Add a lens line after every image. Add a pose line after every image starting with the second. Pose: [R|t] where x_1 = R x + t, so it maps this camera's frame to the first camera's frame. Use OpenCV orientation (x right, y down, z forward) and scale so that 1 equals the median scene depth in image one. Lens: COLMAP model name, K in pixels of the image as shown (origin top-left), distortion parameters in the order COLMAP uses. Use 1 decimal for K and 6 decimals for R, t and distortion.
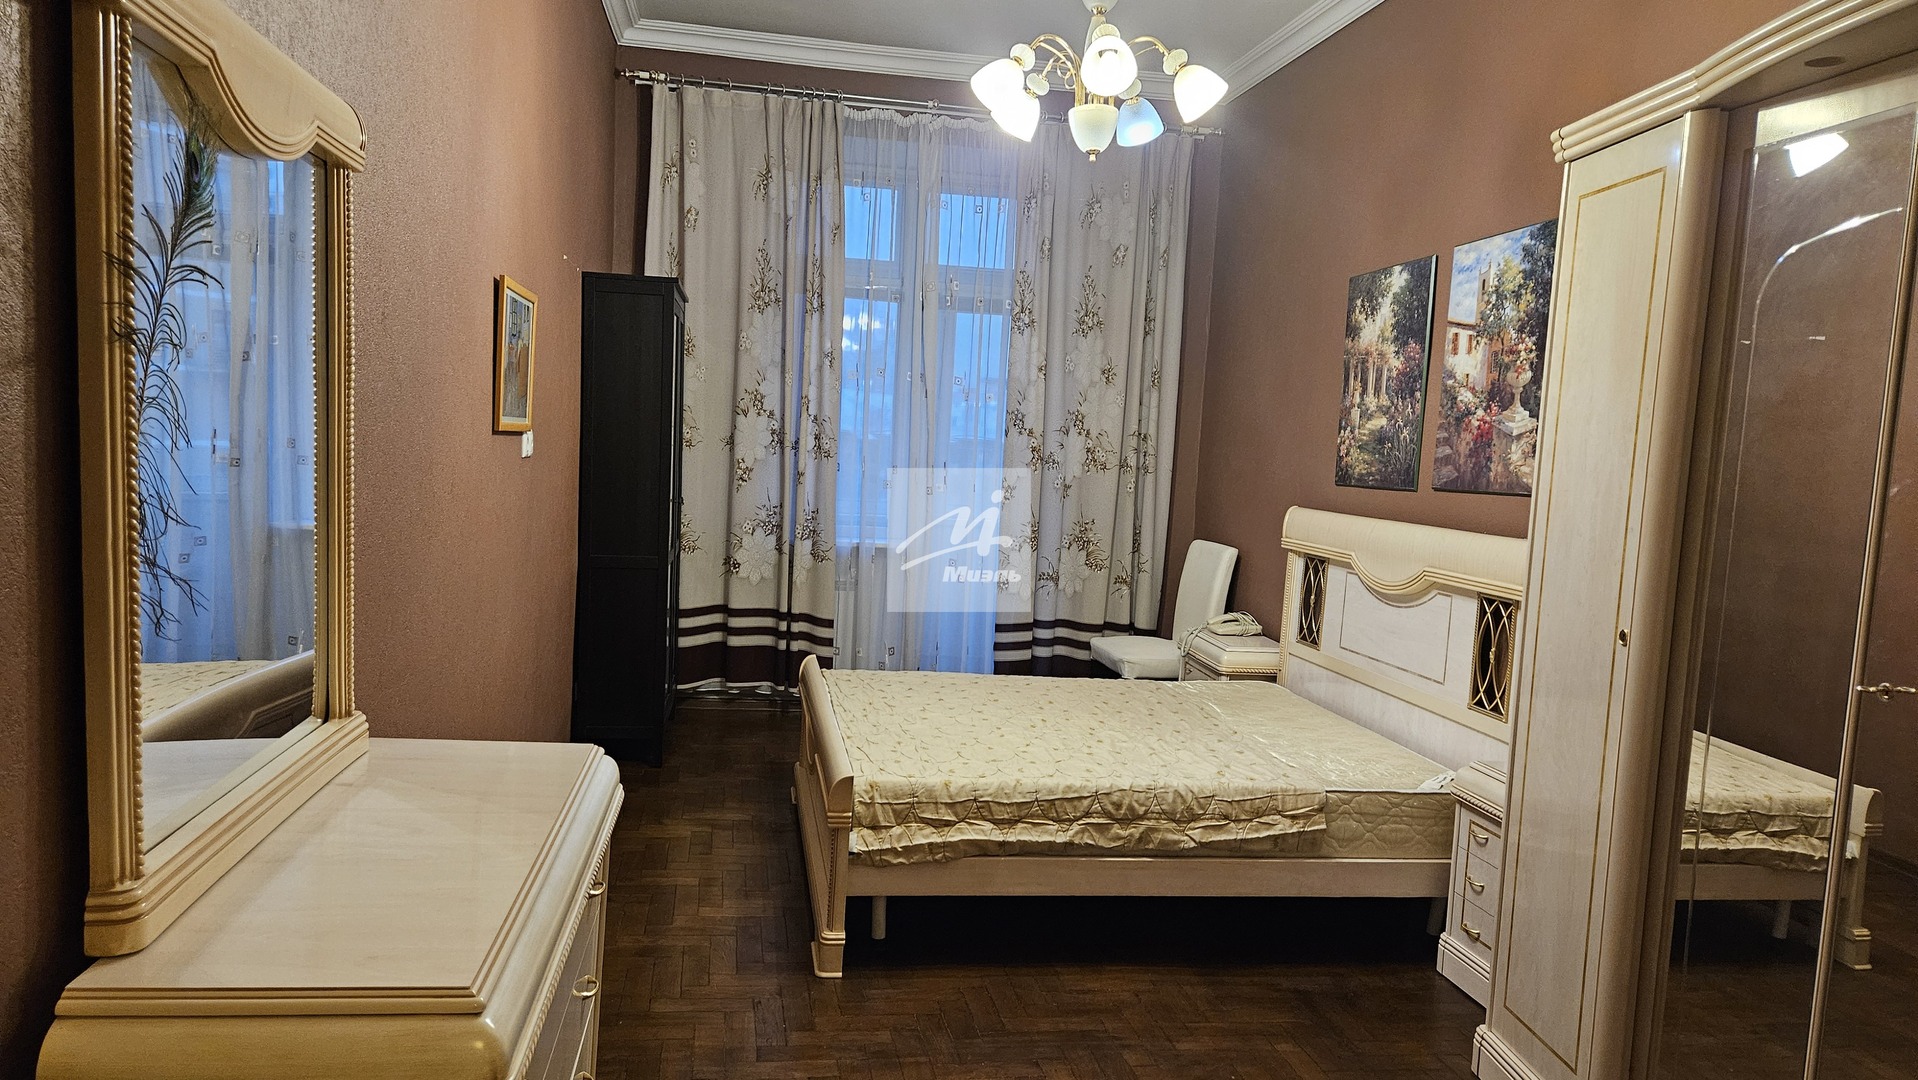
lens RADIAL K [[1289.2, 0, 958.6], [0, 1289.2, 552.5], [0, 0, 1]] dist [0.041755, -0.017800]
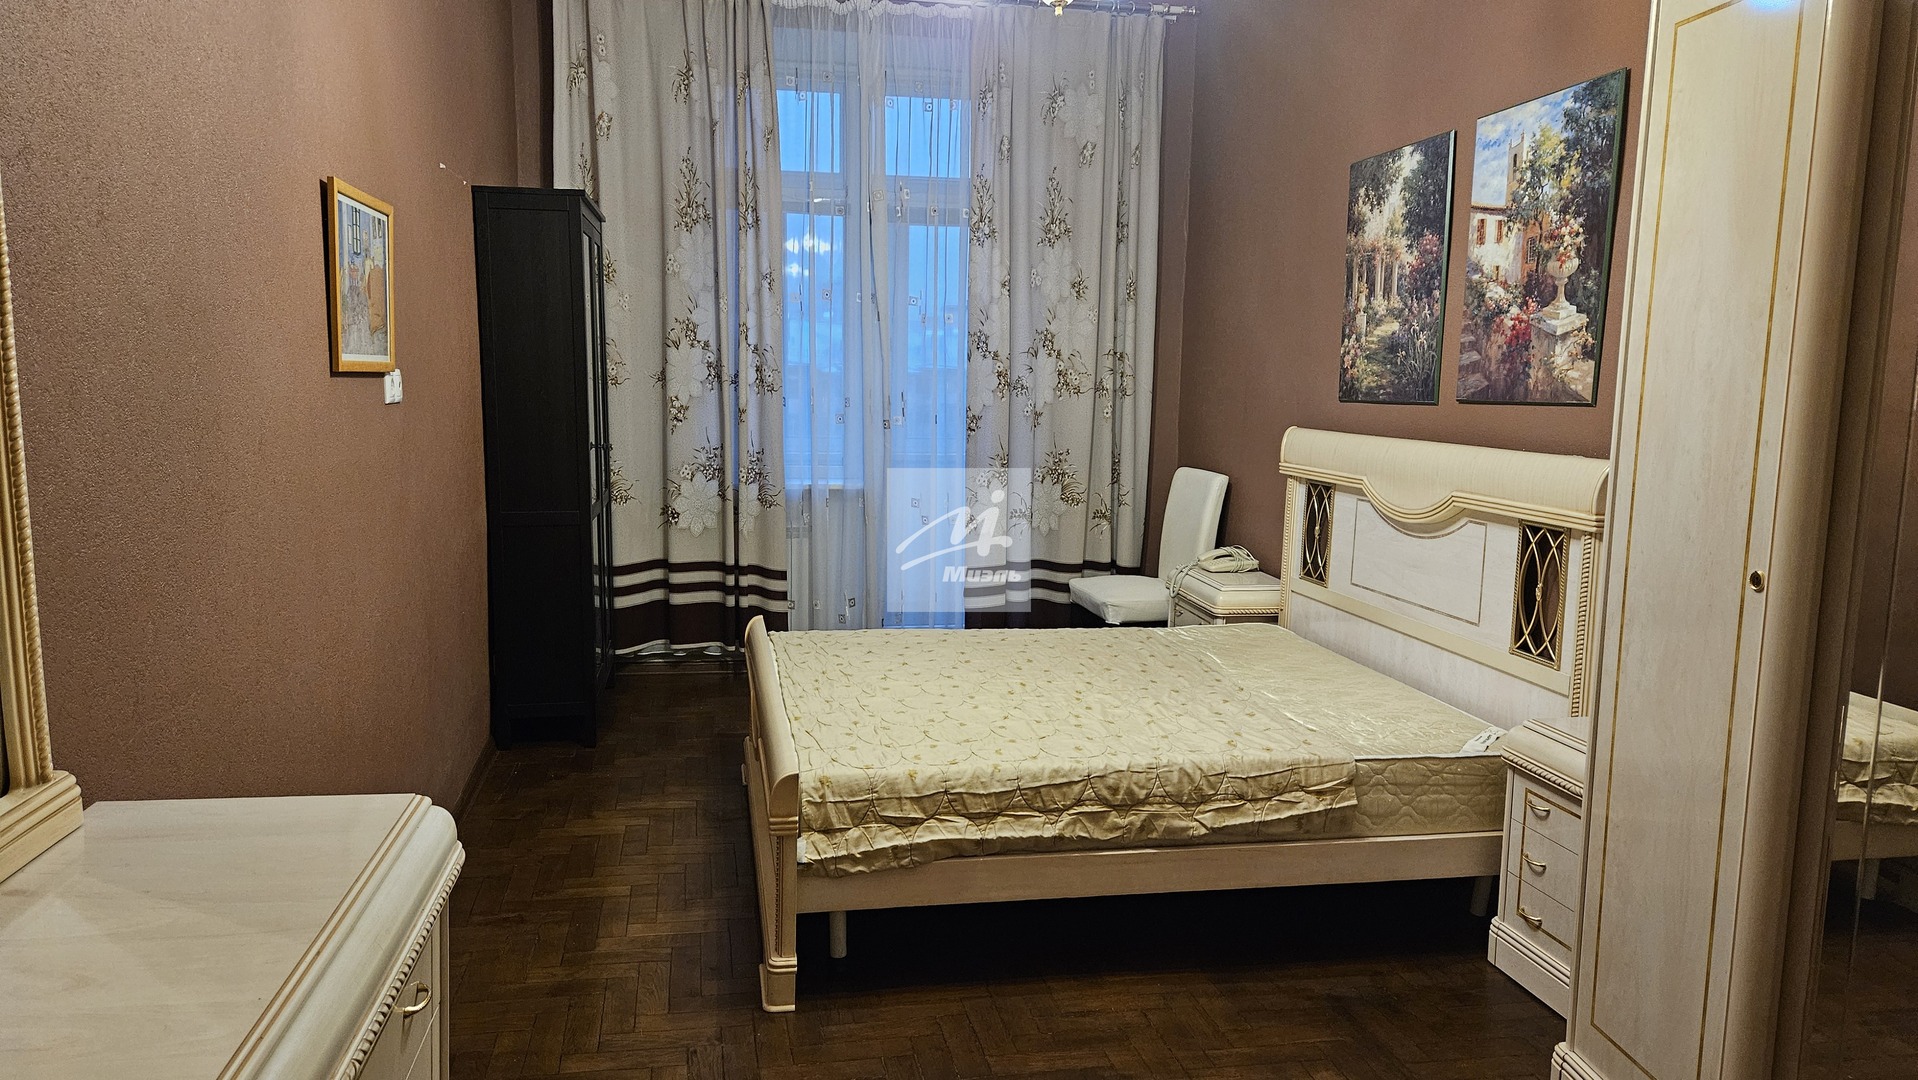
lens RADIAL K [[1289.2, 0, 958.9], [0, 1289.2, 539.7], [0, 0, 1]] dist [0.041755, -0.017800]
pose [[0.998972, -0.039556, 0.022135, 0.007605], [0.038540, 0.998262, 0.044584, -0.008273], [-0.023860, -0.043685, 0.998760, 0.138207]]
